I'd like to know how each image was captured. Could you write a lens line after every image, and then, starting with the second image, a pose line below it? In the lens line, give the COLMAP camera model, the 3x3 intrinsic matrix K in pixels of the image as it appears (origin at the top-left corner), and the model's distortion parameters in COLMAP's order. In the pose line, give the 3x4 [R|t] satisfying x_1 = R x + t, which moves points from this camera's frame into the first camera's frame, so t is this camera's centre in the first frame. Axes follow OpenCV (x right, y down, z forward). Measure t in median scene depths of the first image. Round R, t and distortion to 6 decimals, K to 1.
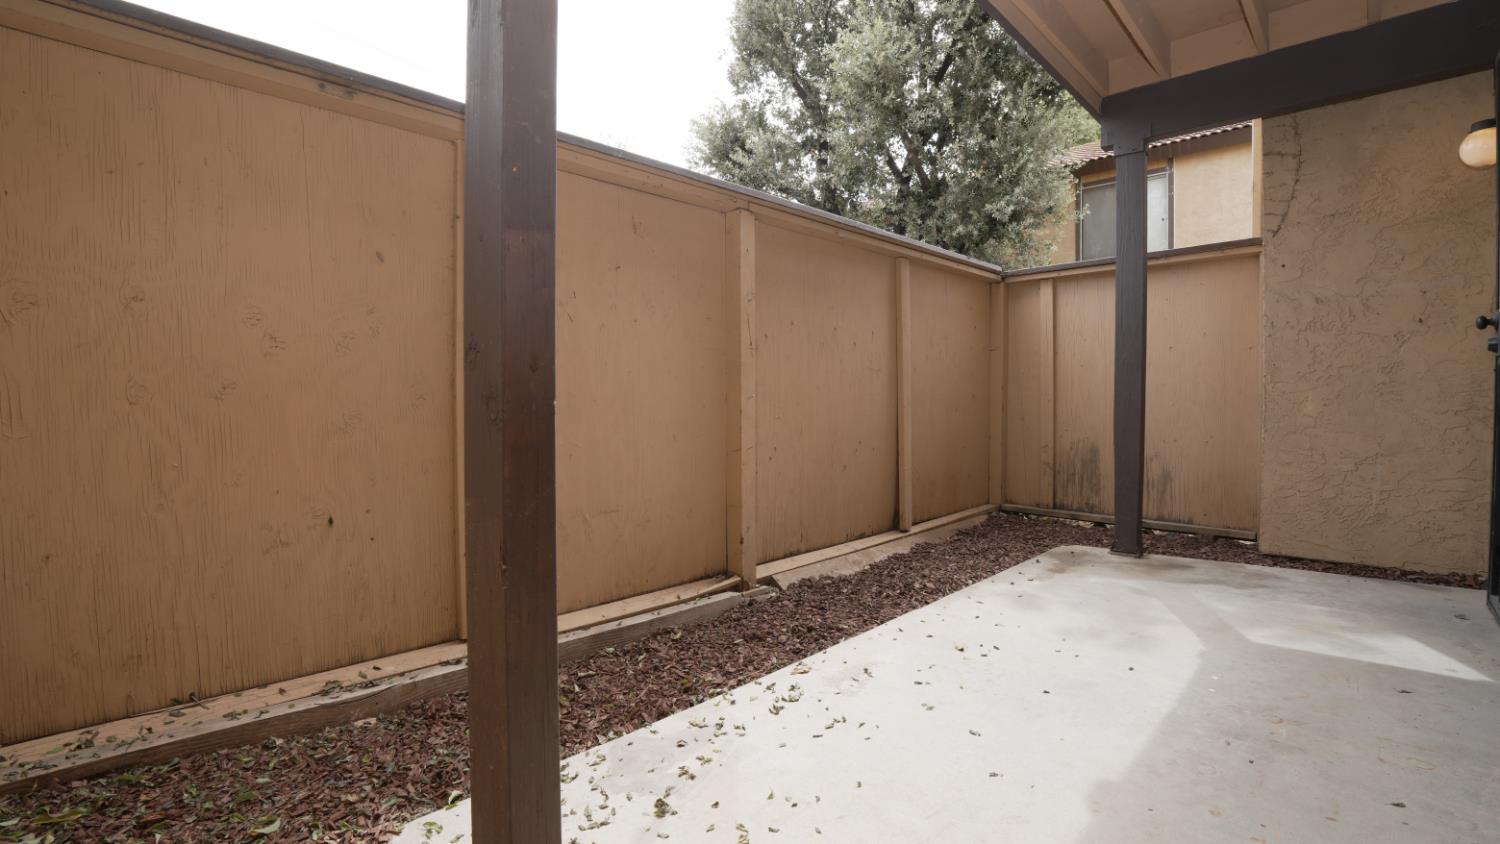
lens RADIAL K [[653.6, 0, 750.9], [0, 653.6, 420.0], [0, 0, 1]] dist [-0.068332, 0.014452]
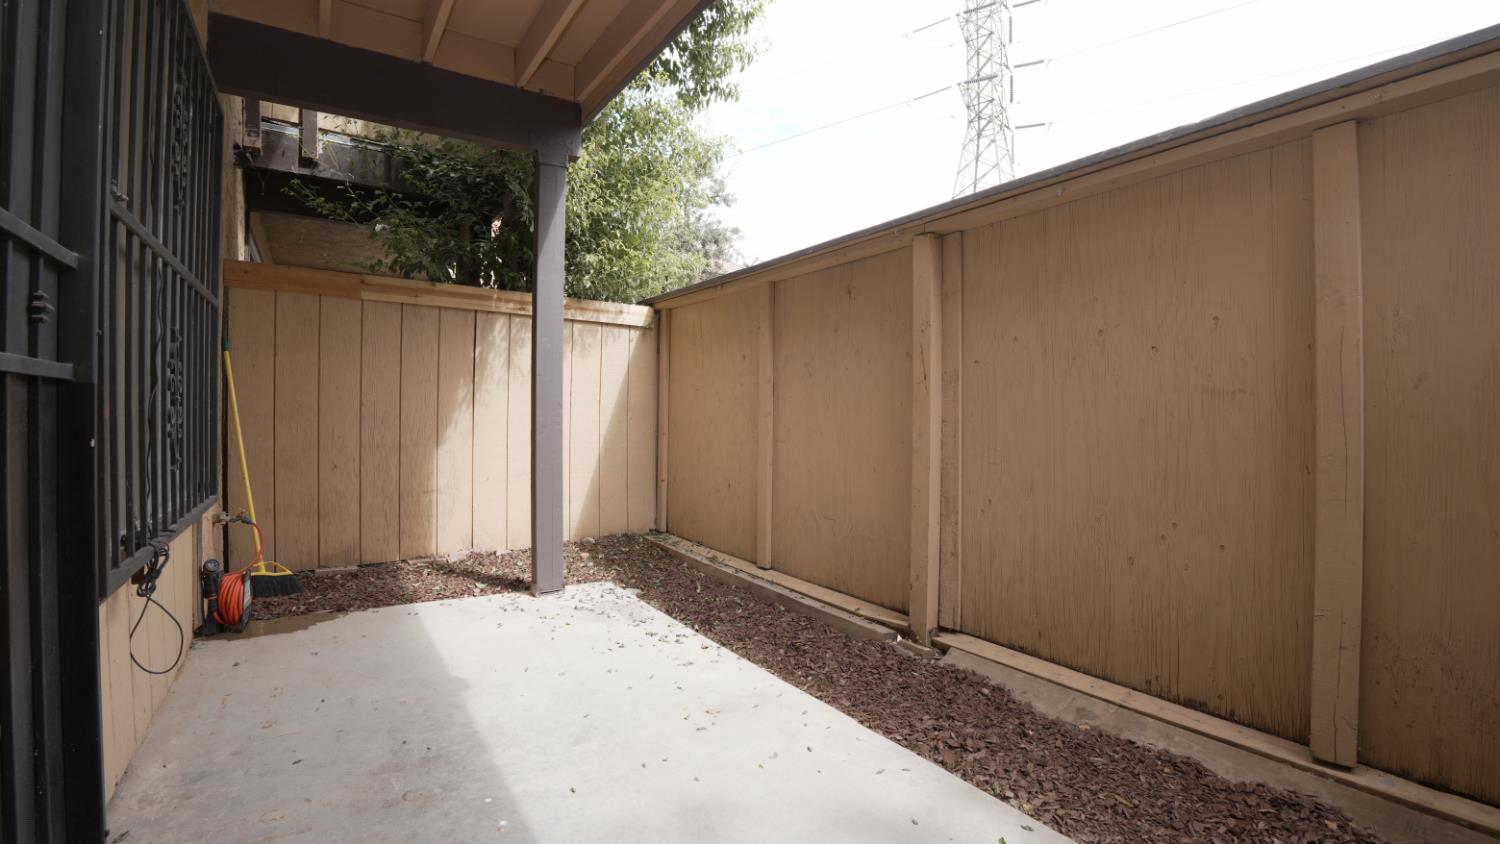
lens RADIAL K [[653.6, 0, 750.9], [0, 653.6, 420.0], [0, 0, 1]] dist [-0.068332, 0.014452]
pose [[-0.187328, 0.007385, -0.982270, 1.201829], [-0.037911, 0.999172, 0.014742, -0.076132], [0.981566, 0.040001, -0.186893, 1.192169]]
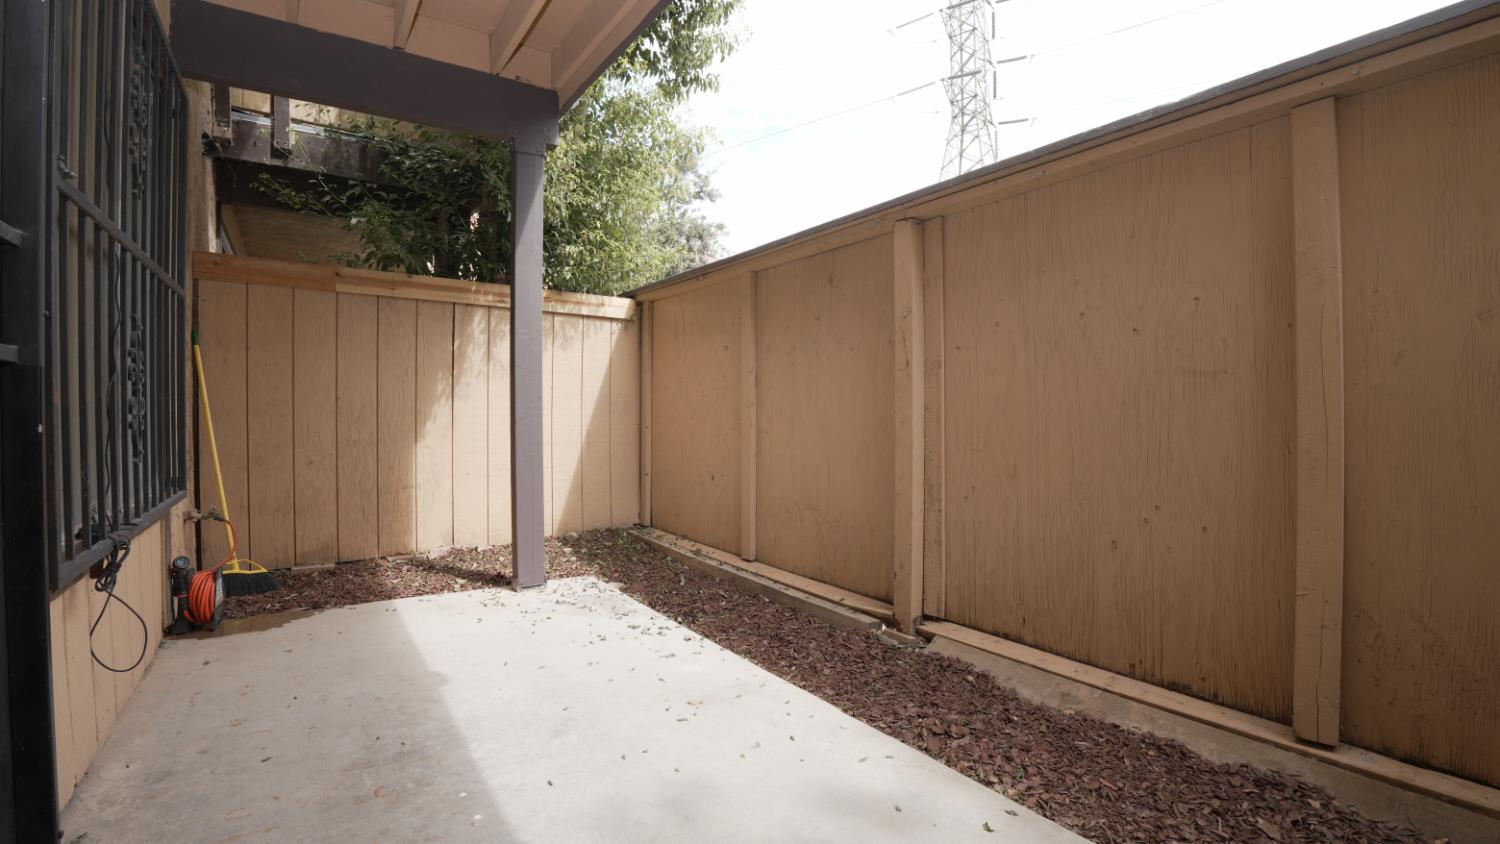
lens RADIAL K [[653.6, 0, 750.9], [0, 653.6, 420.0], [0, 0, 1]] dist [-0.068332, 0.014452]
pose [[-0.168268, 0.013047, -0.985655, 1.187318], [-0.028923, 0.999417, 0.018167, -0.060878], [0.985317, 0.031565, -0.167792, 1.201175]]
